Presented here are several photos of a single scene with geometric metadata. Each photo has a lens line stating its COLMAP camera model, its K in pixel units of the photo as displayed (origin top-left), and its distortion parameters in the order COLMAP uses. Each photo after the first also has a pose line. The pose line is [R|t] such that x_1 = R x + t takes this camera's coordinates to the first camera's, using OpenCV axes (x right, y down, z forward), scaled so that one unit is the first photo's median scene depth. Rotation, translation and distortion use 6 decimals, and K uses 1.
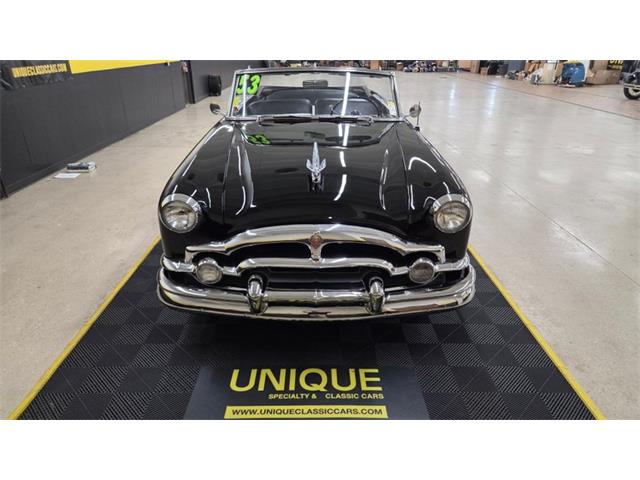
lens RADIAL K [[434.9, 0, 315.5], [0, 434.9, 241.8], [0, 0, 1]] dist [-0.023078, -0.000411]
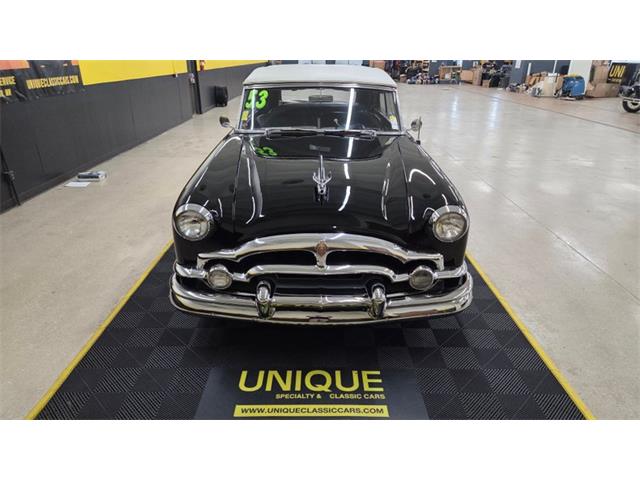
lens RADIAL K [[433.8, 0, 320.0], [0, 433.8, 240.0], [0, 0, 1]] dist [-0.018193, -0.003057]
pose [[0.999981, 0.005728, 0.002400, -0.004666], [-0.005666, 0.999672, -0.024988, 0.002631], [-0.002542, 0.024974, 0.999685, -0.053362]]
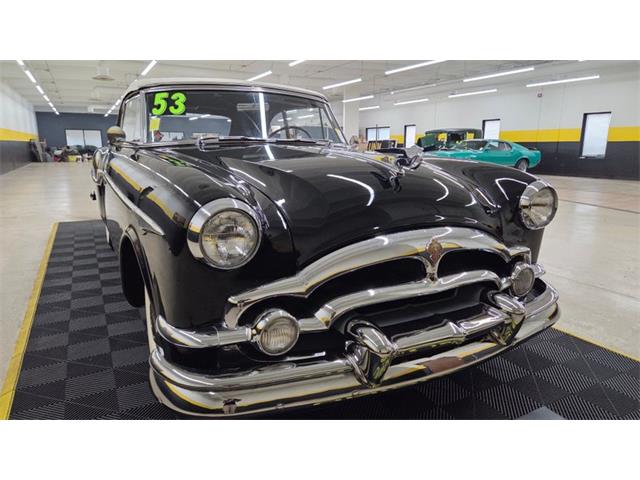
lens RADIAL K [[421.7, 0, 320.0], [0, 421.7, 240.0], [0, 0, 1]] dist [0.008371, 0.000006]
pose [[0.873900, -0.098556, 0.476011, -0.450988], [0.196197, 0.967441, -0.159890, 0.048541], [-0.444754, 0.233119, 0.864783, 0.468035]]
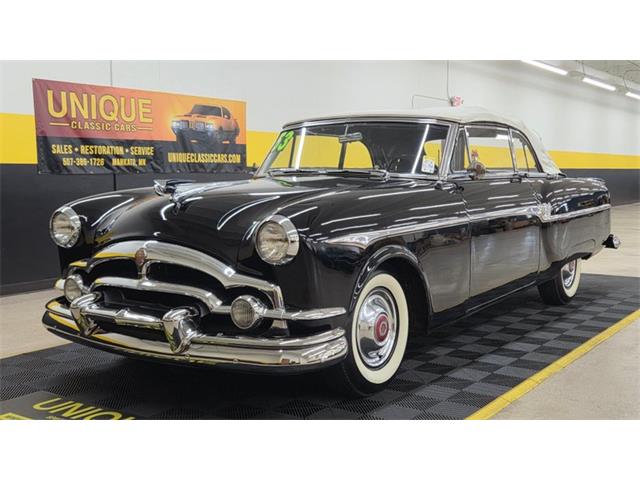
lens RADIAL K [[704.7, 0, 320.0], [0, 704.7, 240.0], [0, 0, 1]] dist [-0.015751, -0.001969]
pose [[0.815673, 0.041619, -0.577014, 1.081993], [-0.230872, 0.937959, -0.258710, 0.240596], [0.530448, 0.344239, 0.774677, 0.049171]]
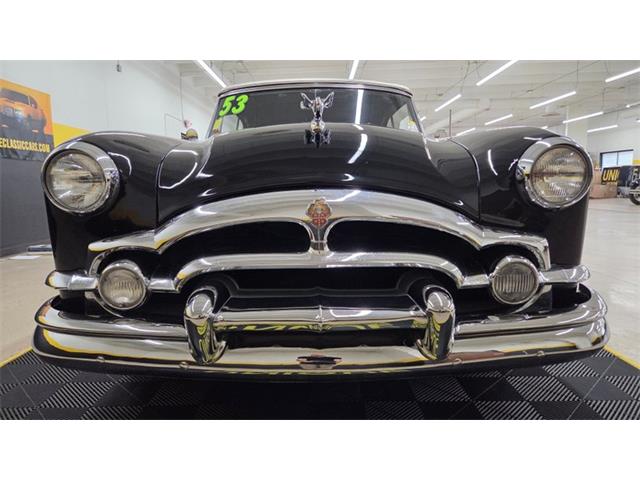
lens RADIAL K [[433.8, 0, 320.0], [0, 433.8, 240.0], [0, 0, 1]] dist [-0.018193, -0.003057]
pose [[0.999925, -0.012125, 0.001986, 0.001111], [0.012167, 0.954636, -0.297526, 0.177065], [0.001712, 0.297527, 0.954712, 0.466889]]
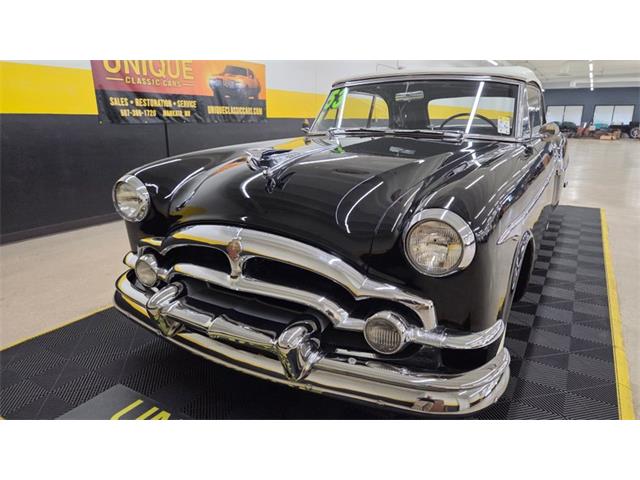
lens RADIAL K [[421.7, 0, 320.0], [0, 421.7, 240.0], [0, 0, 1]] dist [0.008371, 0.000006]
pose [[0.857169, 0.138654, -0.496021, 0.440837], [-0.213666, 0.972027, -0.097520, 0.018182], [0.468624, 0.189574, 0.862817, 0.434783]]
